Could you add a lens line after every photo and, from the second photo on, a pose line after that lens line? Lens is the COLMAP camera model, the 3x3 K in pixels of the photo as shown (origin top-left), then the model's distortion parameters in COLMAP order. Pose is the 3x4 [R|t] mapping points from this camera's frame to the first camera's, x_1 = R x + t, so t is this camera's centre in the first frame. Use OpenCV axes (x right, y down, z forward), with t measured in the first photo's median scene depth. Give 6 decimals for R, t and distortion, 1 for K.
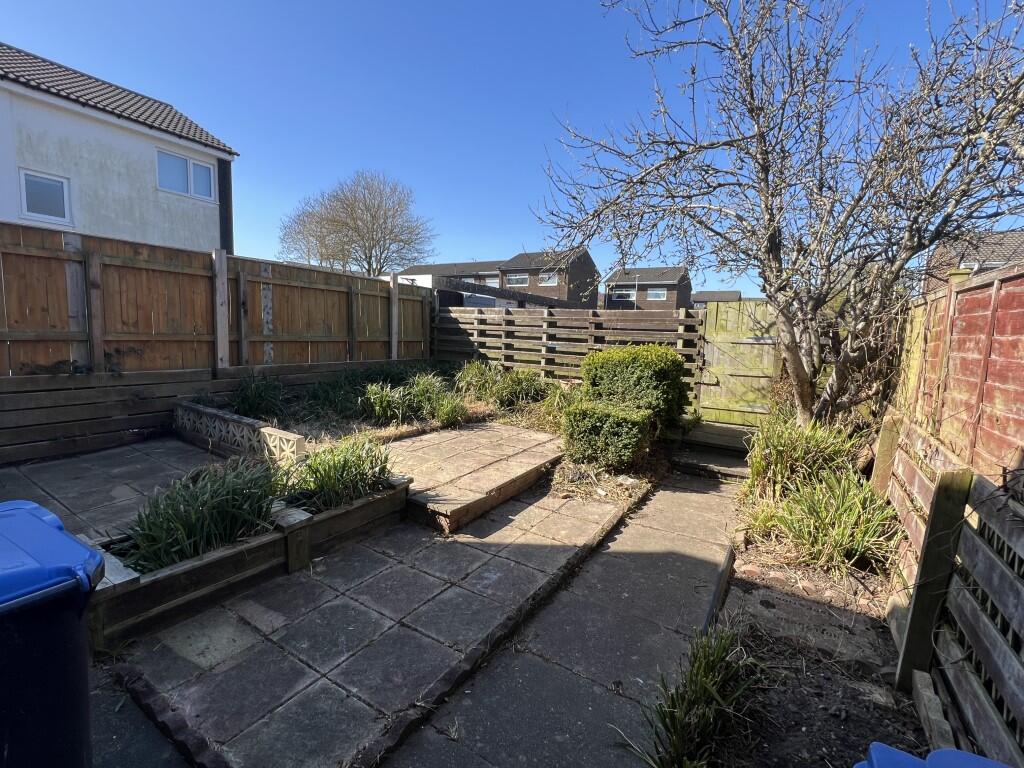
lens RADIAL K [[452.0, 0, 512.0], [0, 452.0, 384.0], [0, 0, 1]] dist [-0.000437, -0.000048]
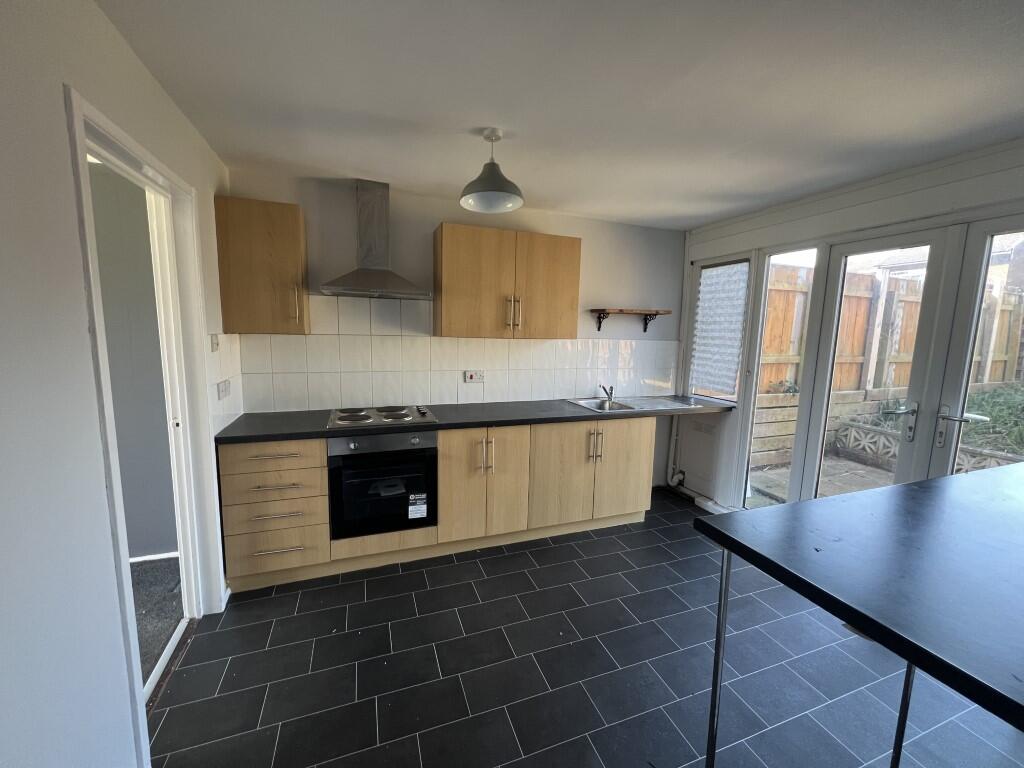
lens RADIAL K [[411.1, 0, 505.9], [0, 411.1, 383.1], [0, 0, 1]] dist [0.000498, 0.000188]
pose [[0.784394, 0.058368, -0.617510, -0.714433], [-0.064379, 0.997847, 0.012540, -0.011481], [0.616912, 0.029918, 0.786463, -0.188498]]
